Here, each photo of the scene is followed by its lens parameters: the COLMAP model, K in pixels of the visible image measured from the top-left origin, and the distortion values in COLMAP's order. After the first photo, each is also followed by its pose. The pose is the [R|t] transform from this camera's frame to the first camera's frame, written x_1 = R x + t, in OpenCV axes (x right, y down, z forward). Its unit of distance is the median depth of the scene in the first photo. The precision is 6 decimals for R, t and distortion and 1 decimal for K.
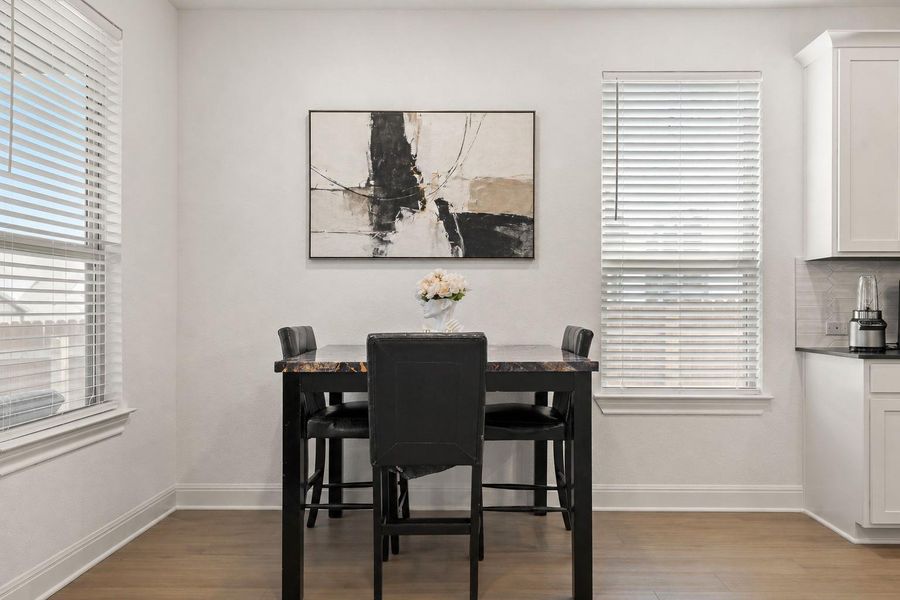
lens RADIAL K [[733.6, 0, 450.0], [0, 733.6, 300.0], [0, 0, 1]] dist [0.005107, 0.003103]
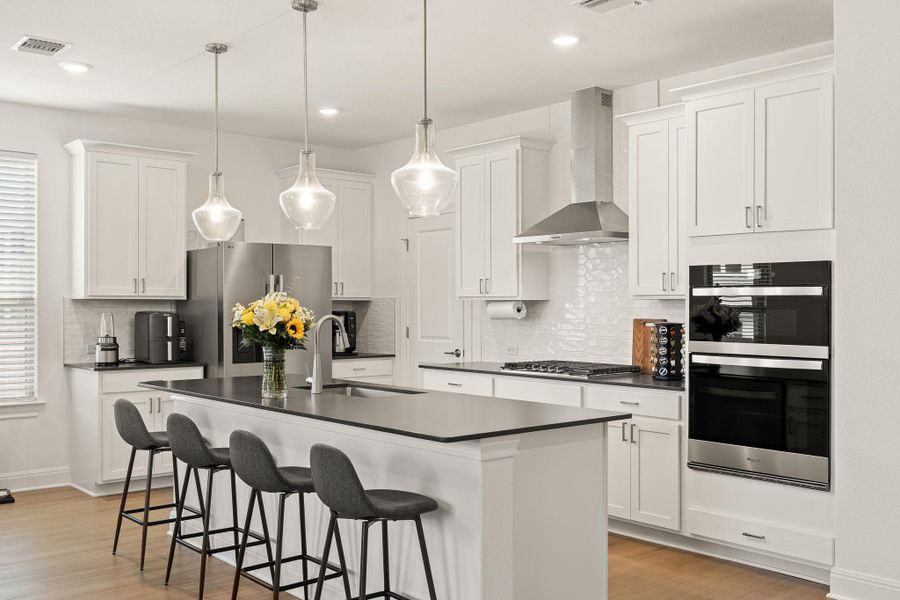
lens RADIAL K [[865.3, 0, 448.0], [0, 865.3, 311.6], [0, 0, 1]] dist [0.011008, 0.007015]
pose [[0.739876, -0.006589, 0.672711, -0.082115], [-0.005148, 0.999867, 0.015454, -0.063555], [-0.672724, -0.014897, 0.739744, -0.692062]]
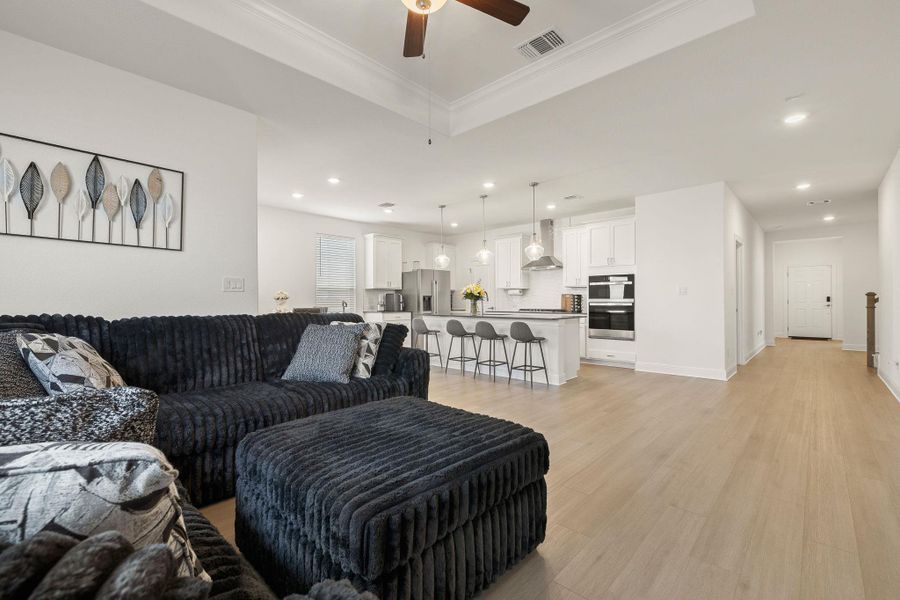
lens RADIAL K [[377.0, 0, 455.7], [0, 377.0, 302.5], [0, 0, 1]] dist [0.001440, 0.000047]
pose [[0.664769, -0.009459, 0.746989, -0.728671], [-0.001107, 0.999906, 0.013647, -0.011391], [-0.747048, -0.009899, 0.664696, -0.717915]]
